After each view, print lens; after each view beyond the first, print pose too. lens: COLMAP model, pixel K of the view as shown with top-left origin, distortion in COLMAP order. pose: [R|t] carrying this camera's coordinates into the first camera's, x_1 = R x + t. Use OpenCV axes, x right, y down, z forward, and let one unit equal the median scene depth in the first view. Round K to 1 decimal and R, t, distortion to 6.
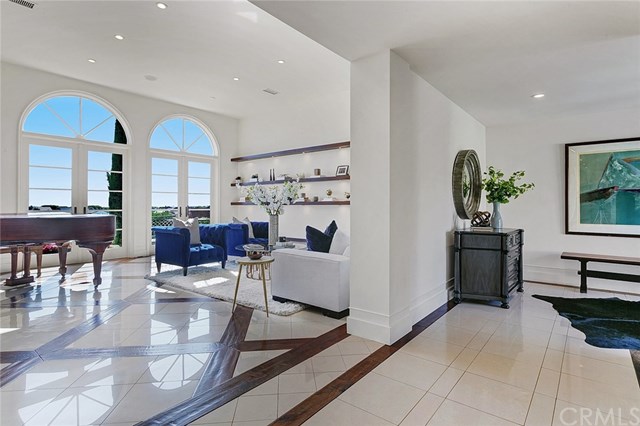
lens RADIAL K [[335.0, 0, 324.6], [0, 335.0, 209.9], [0, 0, 1]] dist [-0.025489, 0.007107]
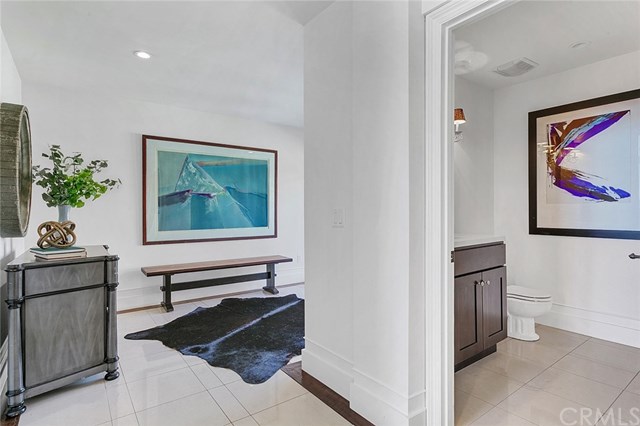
lens RADIAL K [[335.0, 0, 321.1], [0, 335.0, 211.9], [0, 0, 1]] dist [-0.025489, 0.007107]
pose [[0.255424, -0.010197, 0.966775, 0.047397], [0.021064, 0.999766, 0.004980, -0.004276], [-0.966600, 0.019092, 0.255579, 0.390444]]
